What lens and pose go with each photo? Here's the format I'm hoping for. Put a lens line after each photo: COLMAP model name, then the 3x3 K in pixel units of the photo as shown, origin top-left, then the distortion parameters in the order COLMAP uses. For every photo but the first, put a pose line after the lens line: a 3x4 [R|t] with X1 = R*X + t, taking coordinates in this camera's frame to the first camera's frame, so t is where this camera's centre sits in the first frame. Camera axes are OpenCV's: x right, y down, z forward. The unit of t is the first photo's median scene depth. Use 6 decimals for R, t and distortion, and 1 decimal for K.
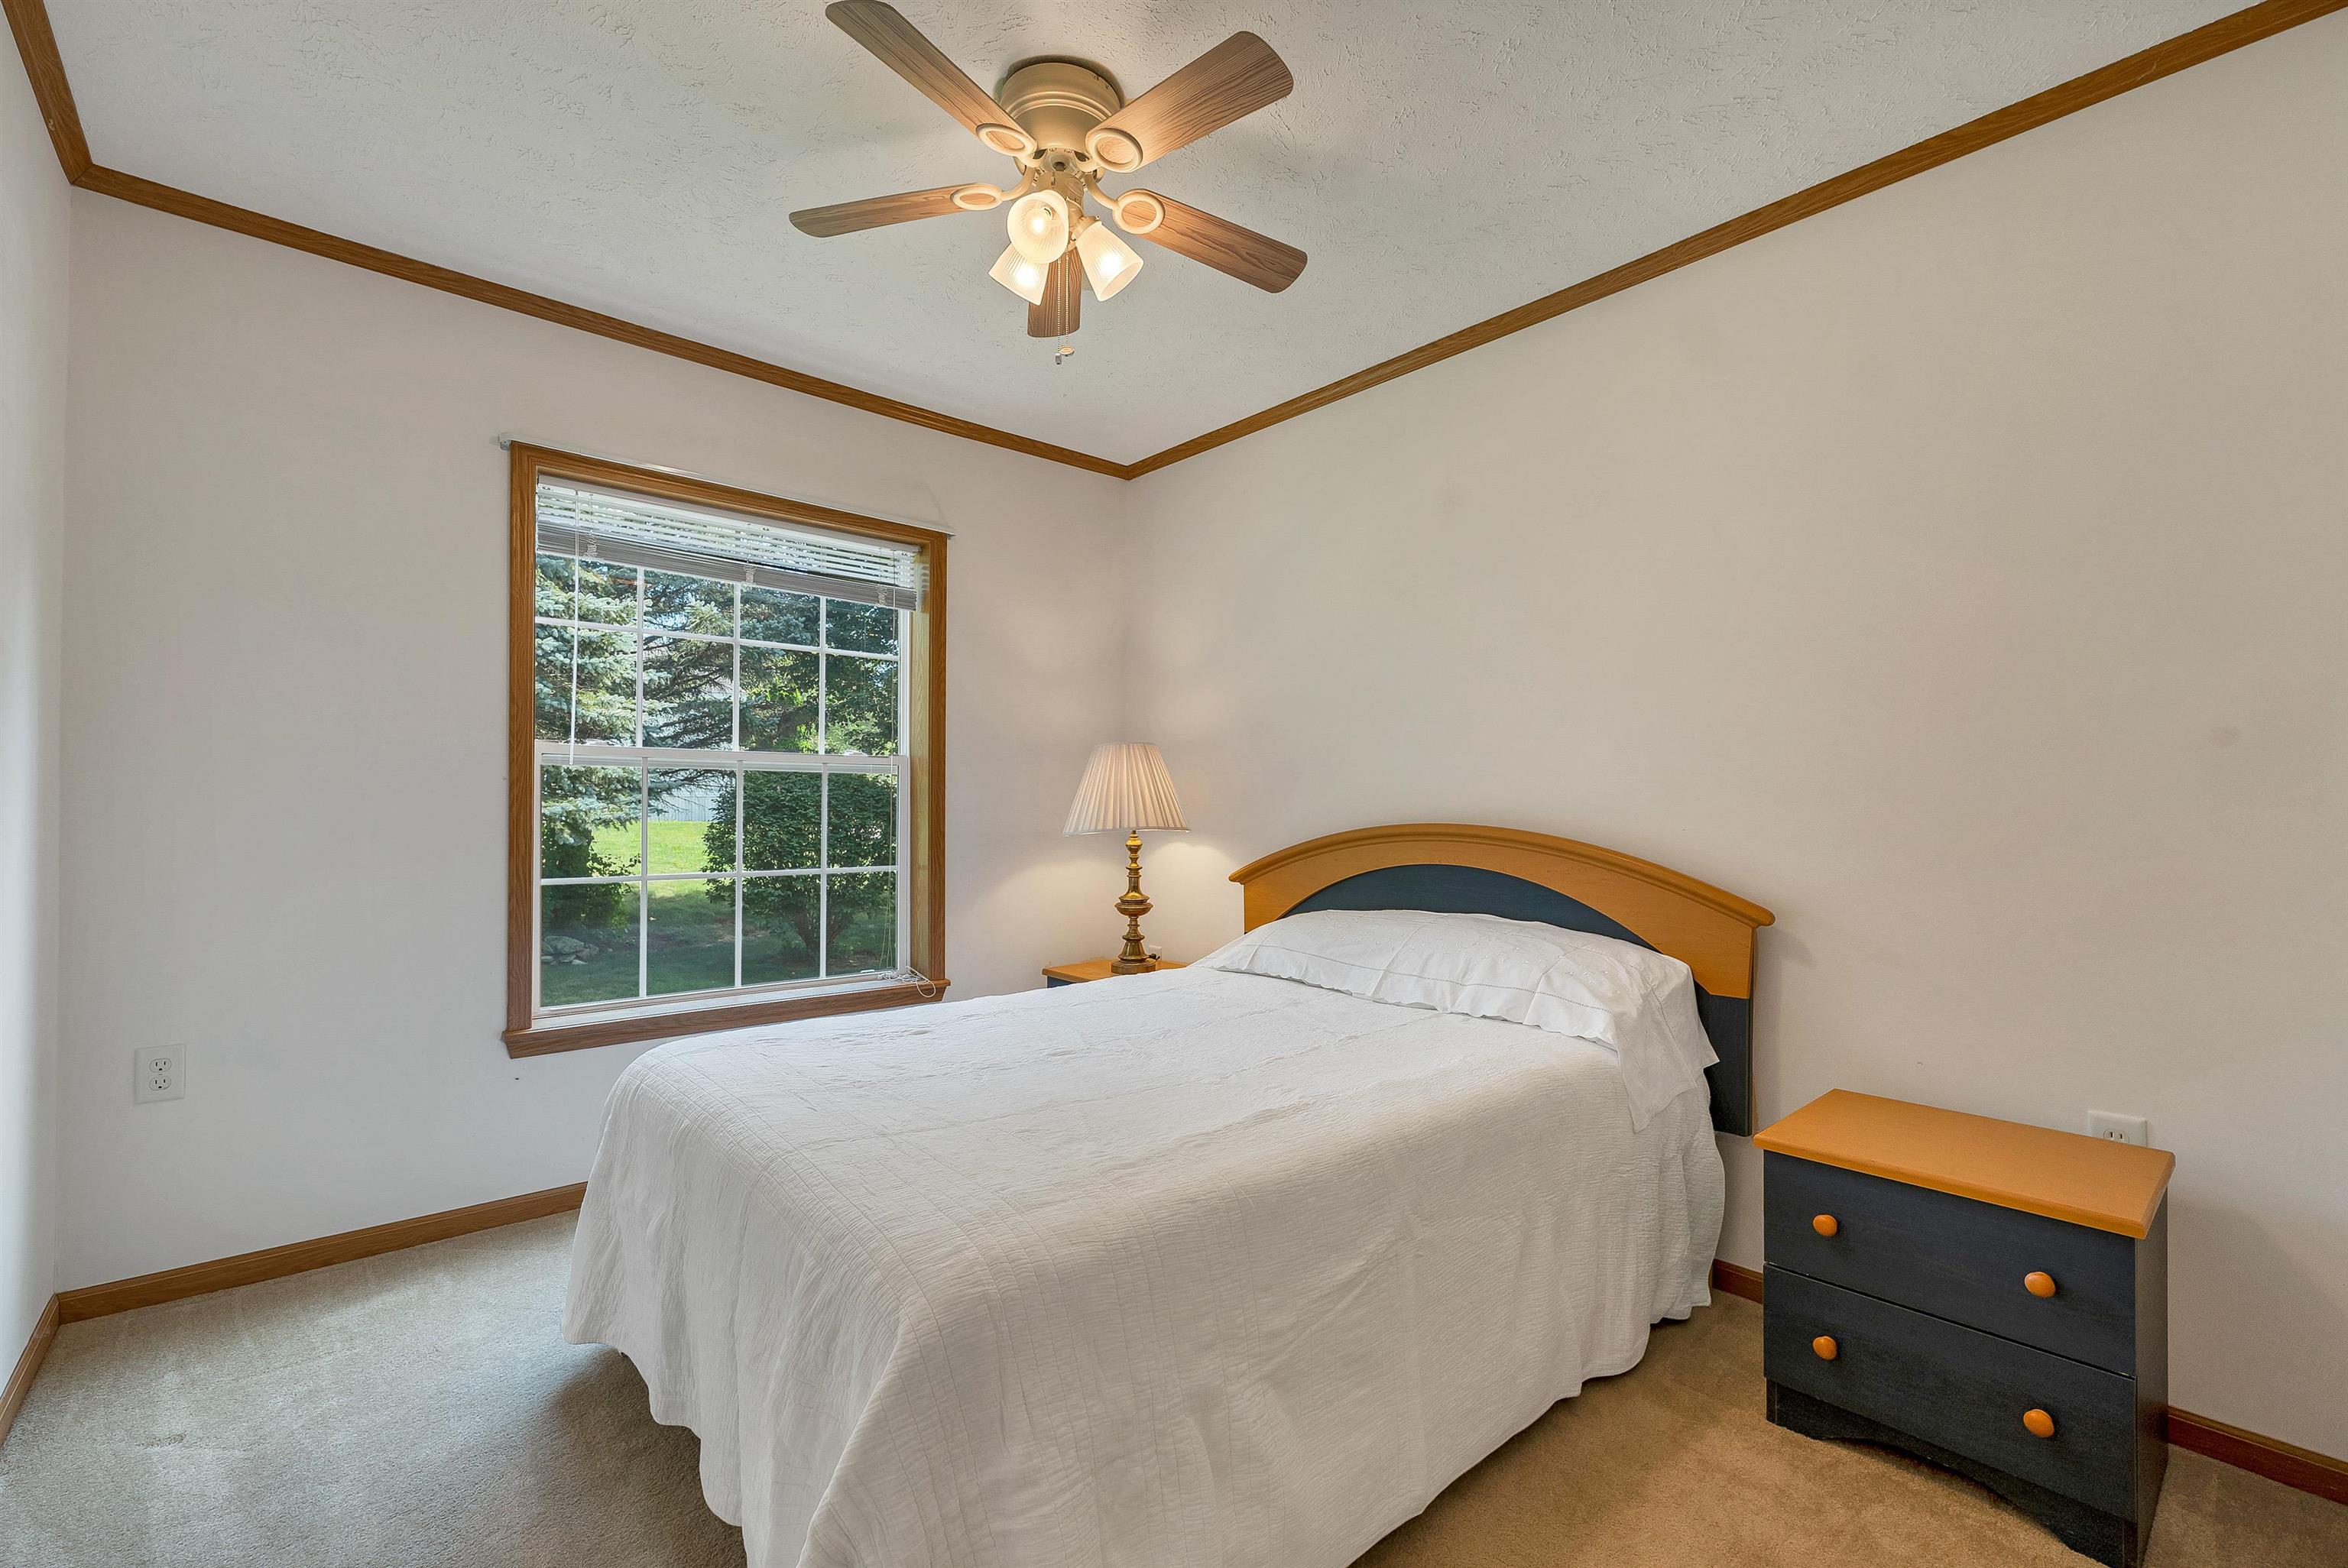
lens RADIAL K [[977.2, 0, 1172.0], [0, 977.2, 796.9], [0, 0, 1]] dist [0.004775, -0.000877]
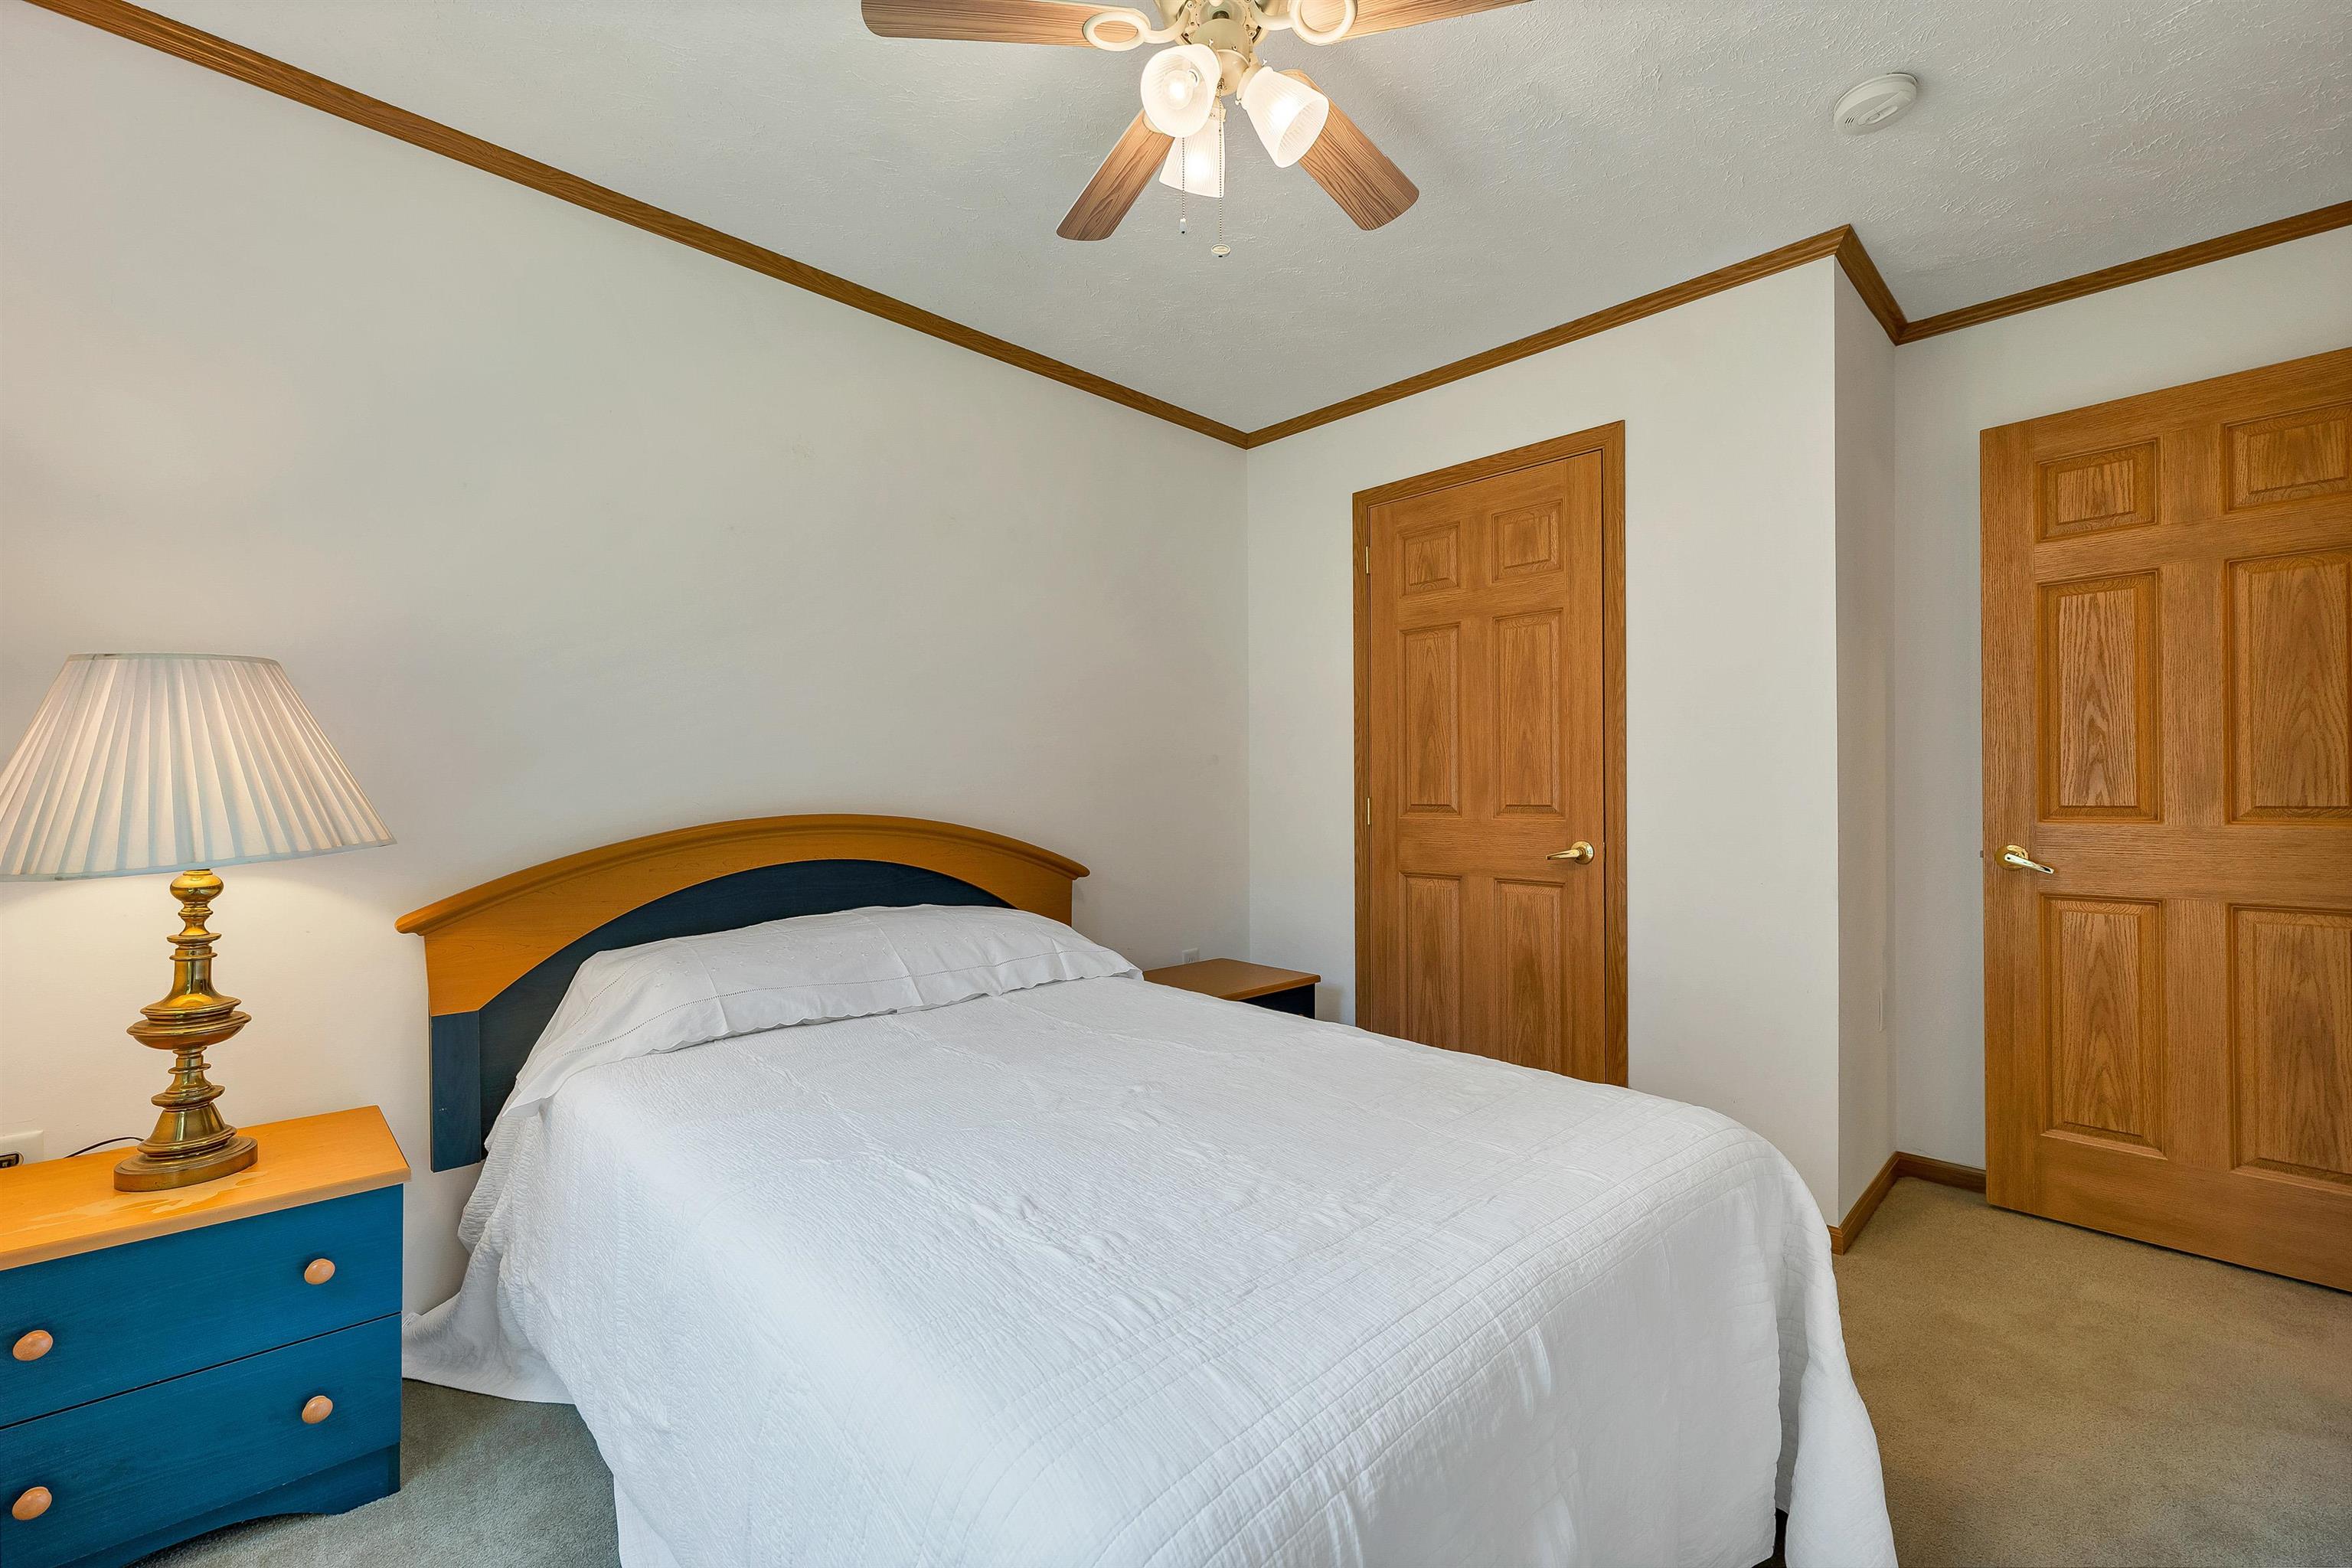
lens RADIAL K [[979.0, 0, 1170.0], [0, 979.0, 786.9], [0, 0, 1]] dist [0.004775, -0.000877]
pose [[-0.020577, 0.003247, 0.999783, -0.595688], [-0.004502, 0.999984, -0.003340, 0.003540], [-0.999778, -0.004570, -0.020562, 0.669596]]
